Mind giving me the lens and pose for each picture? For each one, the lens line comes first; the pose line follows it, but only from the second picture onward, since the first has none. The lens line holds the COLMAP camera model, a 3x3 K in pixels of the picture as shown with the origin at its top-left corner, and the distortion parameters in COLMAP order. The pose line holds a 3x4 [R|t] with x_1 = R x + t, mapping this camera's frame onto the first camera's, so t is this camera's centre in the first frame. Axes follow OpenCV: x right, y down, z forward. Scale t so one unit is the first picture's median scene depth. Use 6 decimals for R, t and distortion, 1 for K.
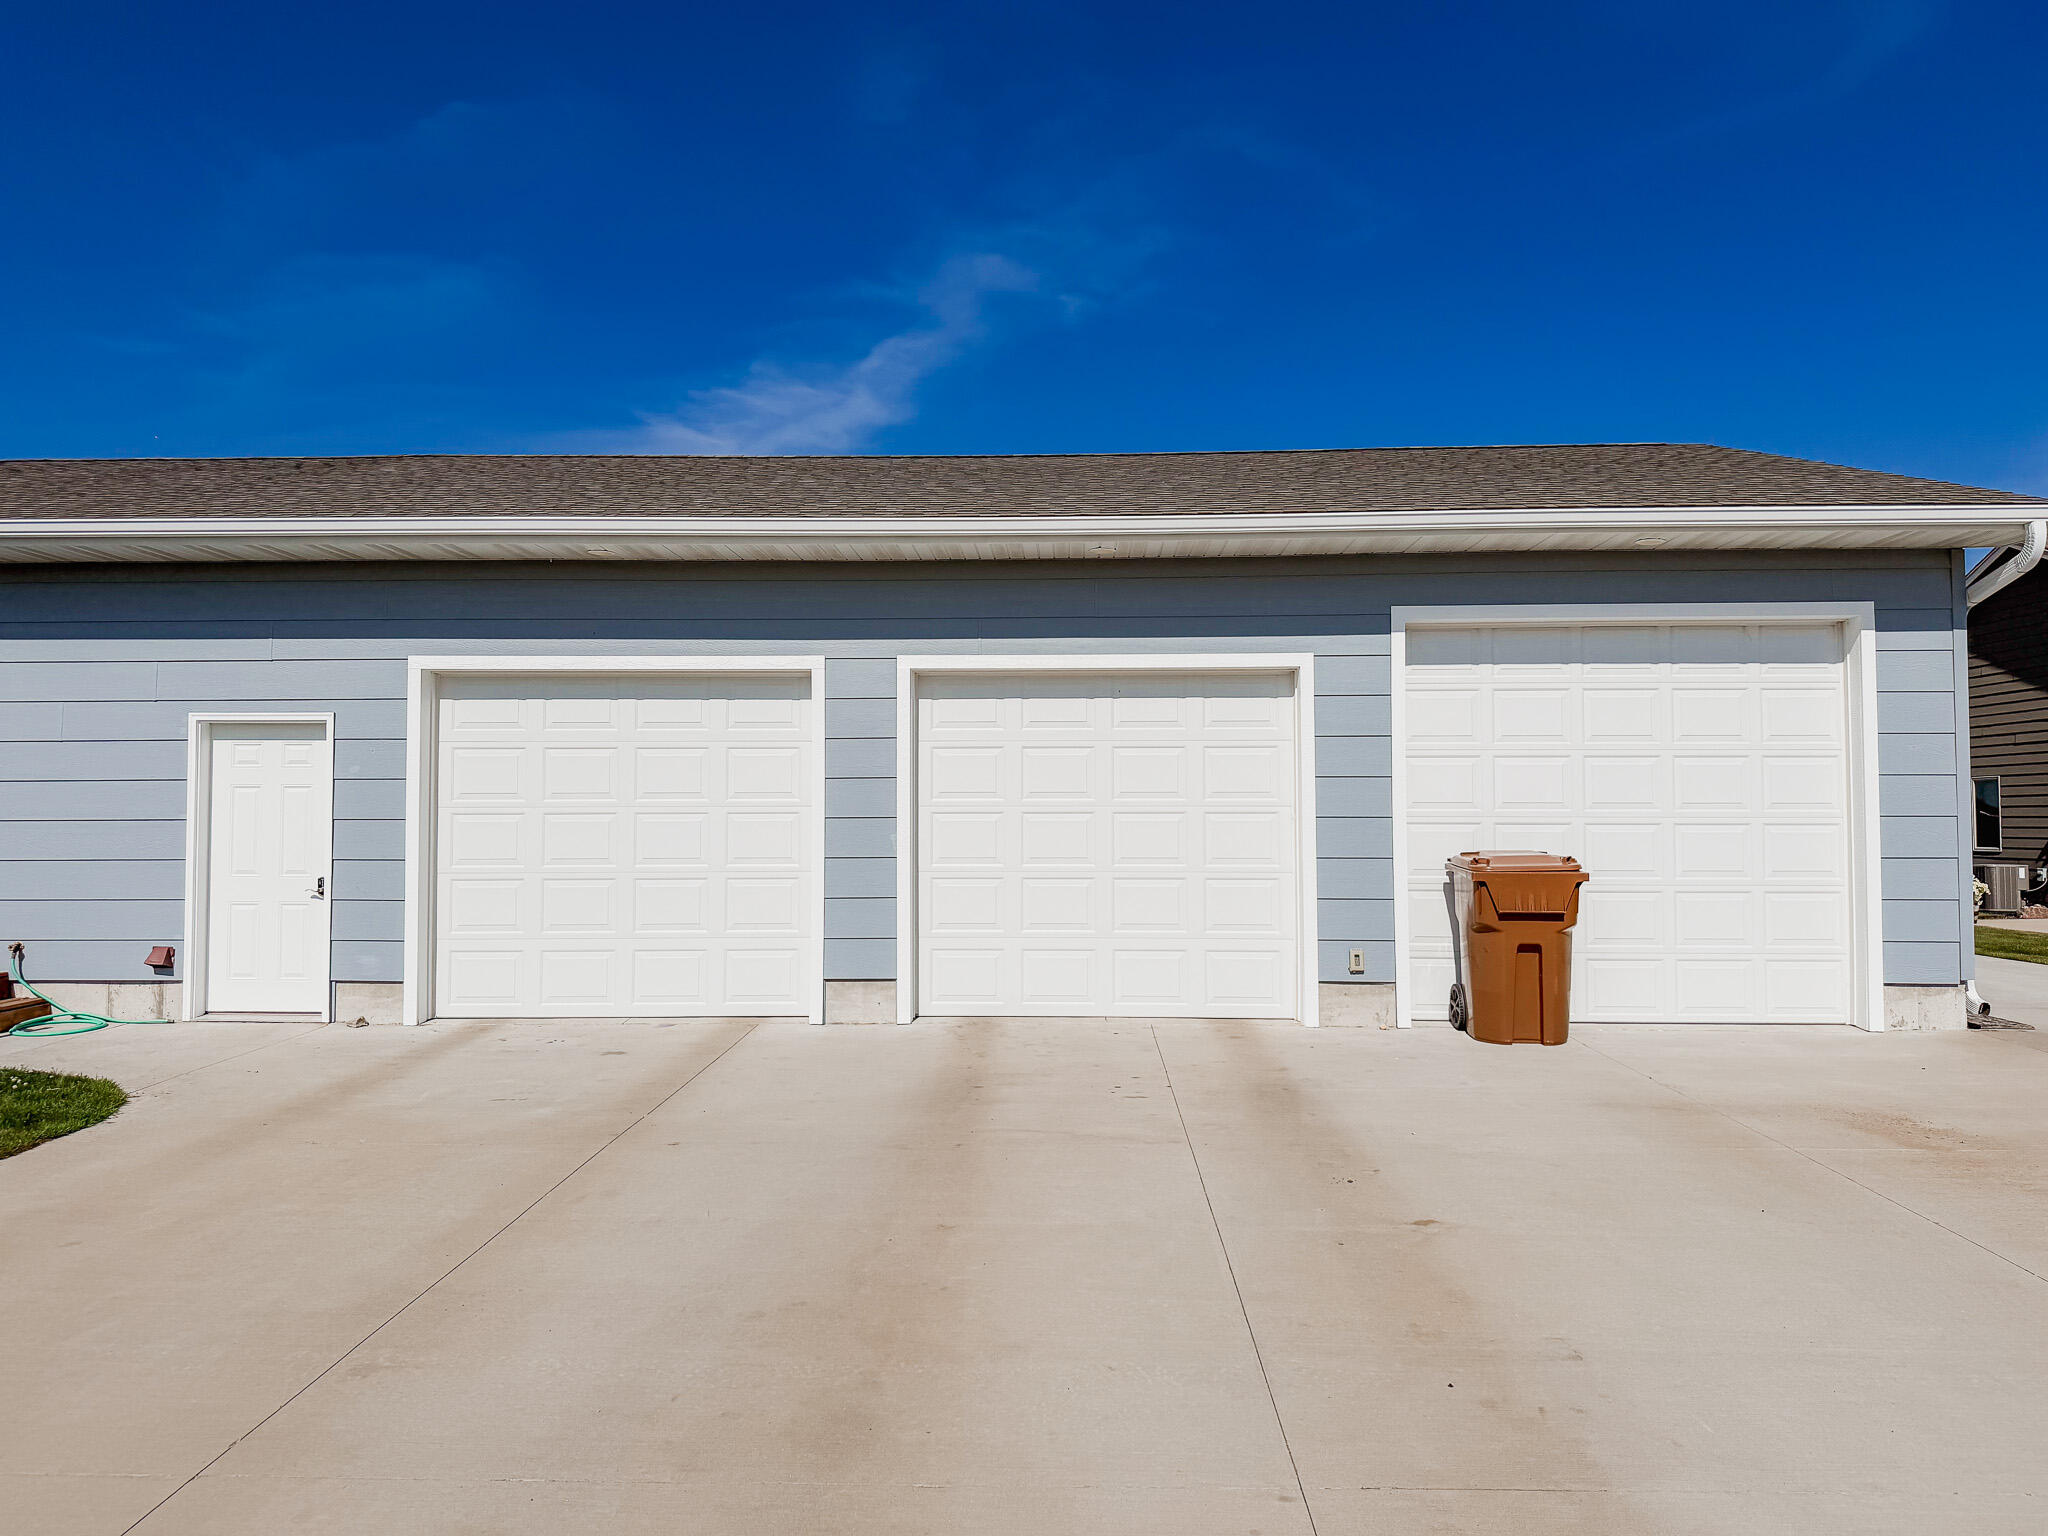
lens RADIAL K [[1361.5, 0, 1007.4], [0, 1361.5, 773.6], [0, 0, 1]] dist [0.009548, 0.000703]
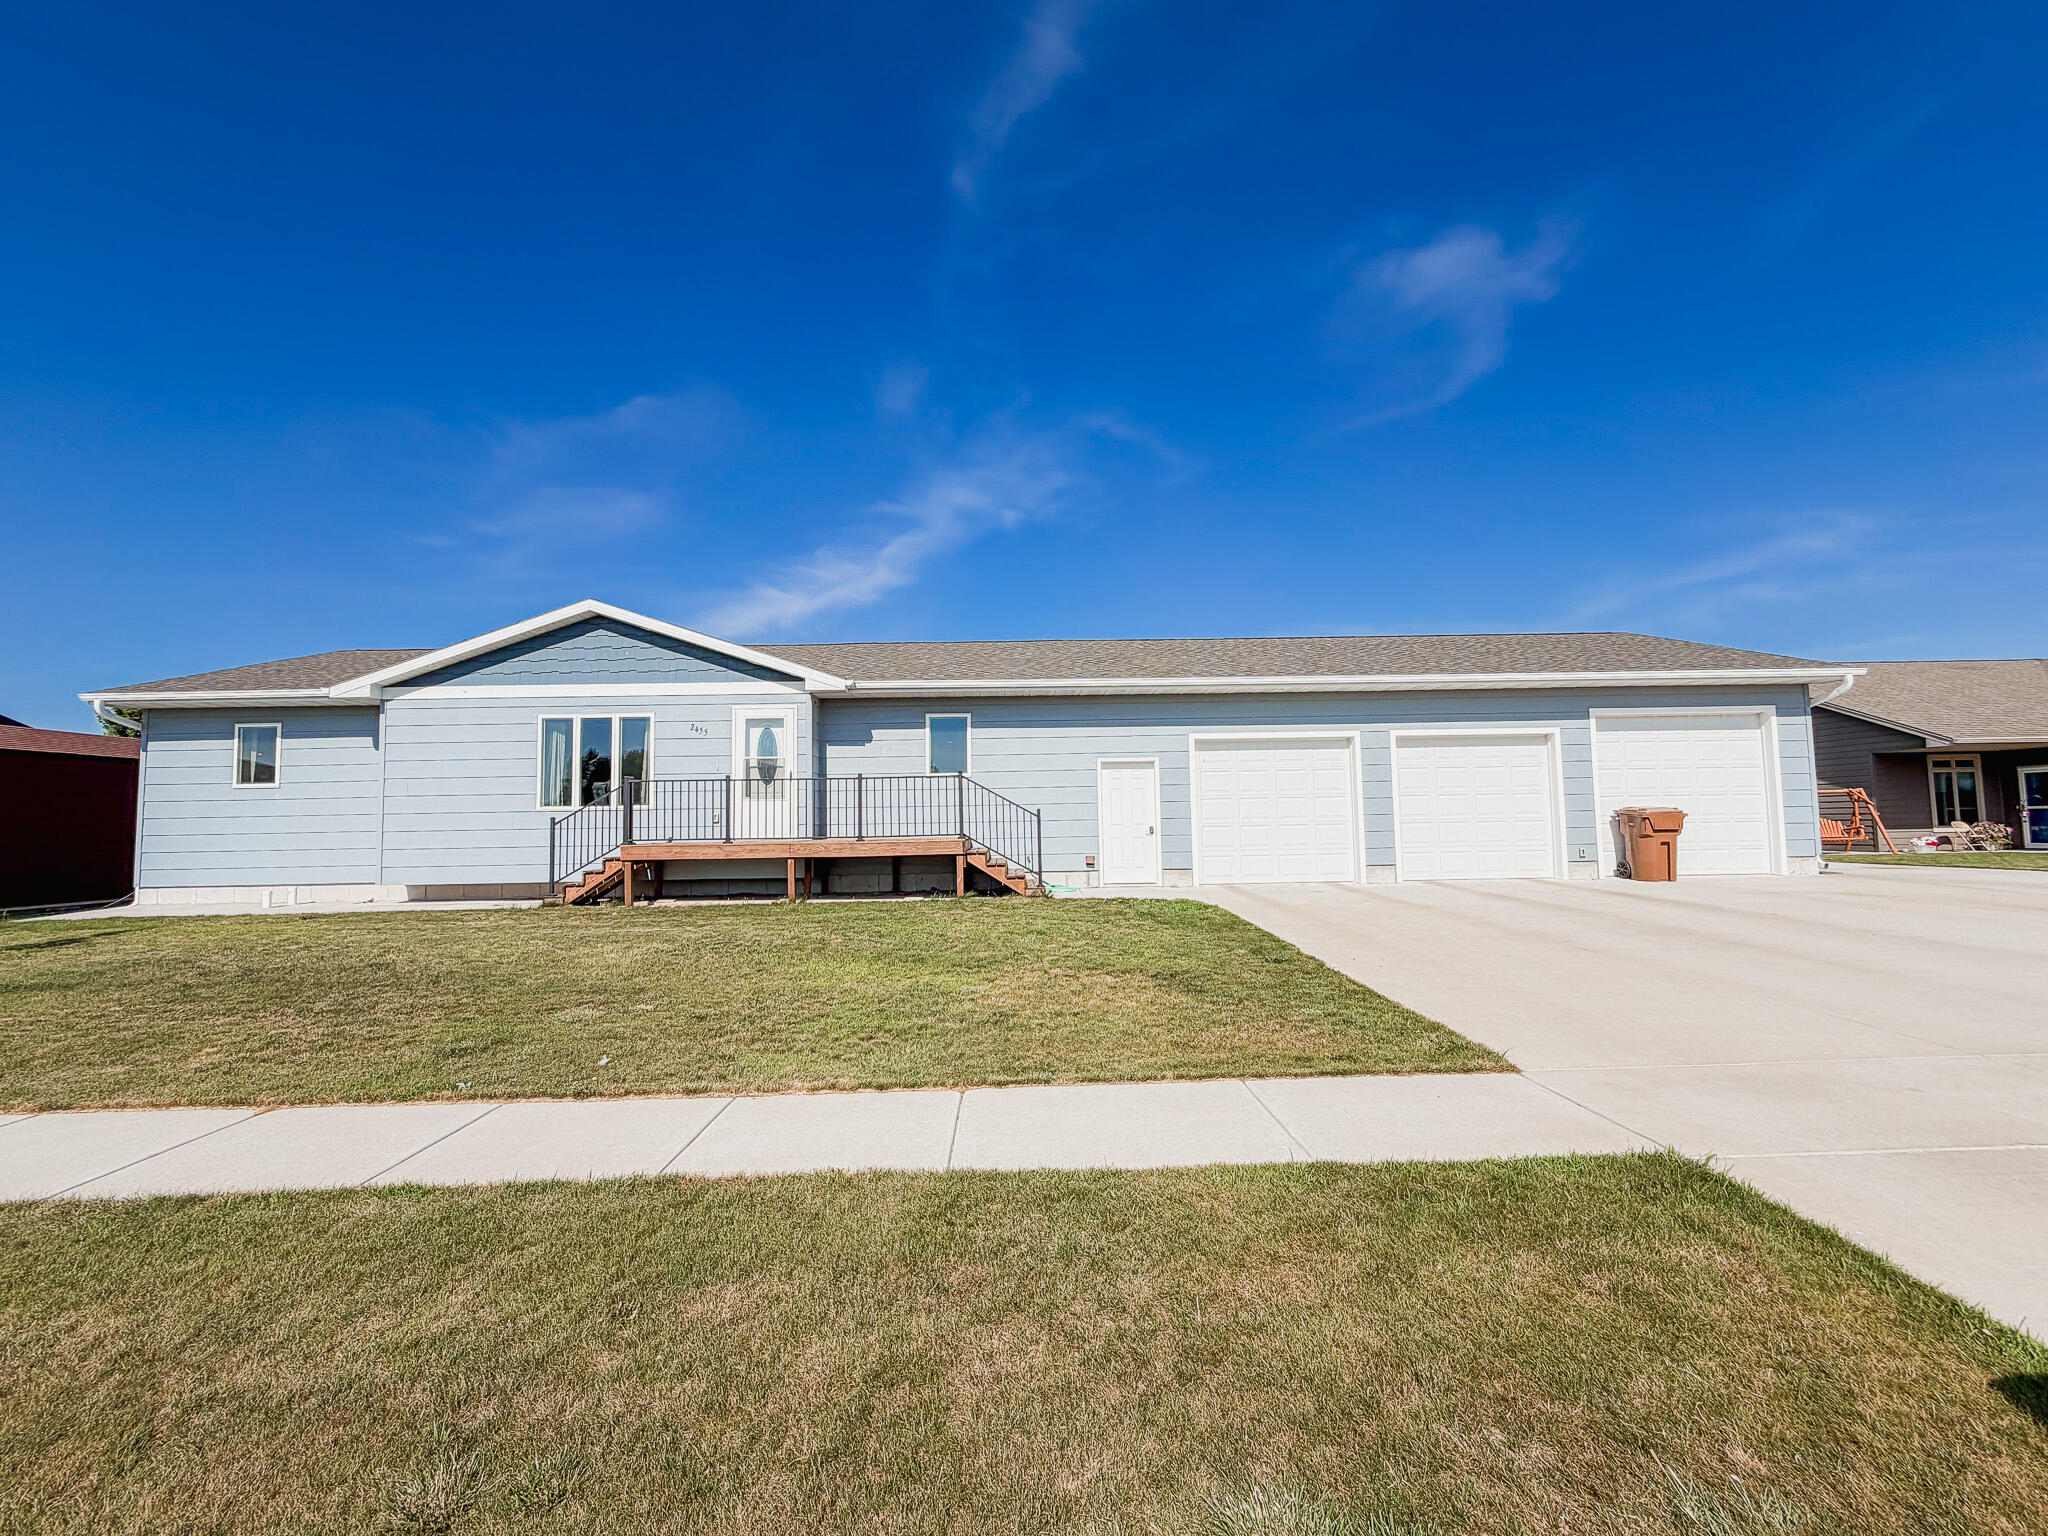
lens RADIAL K [[820.5, 0, 1014.4], [0, 820.5, 764.4], [0, 0, 1]] dist [0.000046, -0.000171]
pose [[0.998613, -0.013045, 0.051001, -0.823729], [0.014944, 0.999202, -0.037050, 0.018066], [-0.050477, 0.037761, 0.998011, -0.424215]]
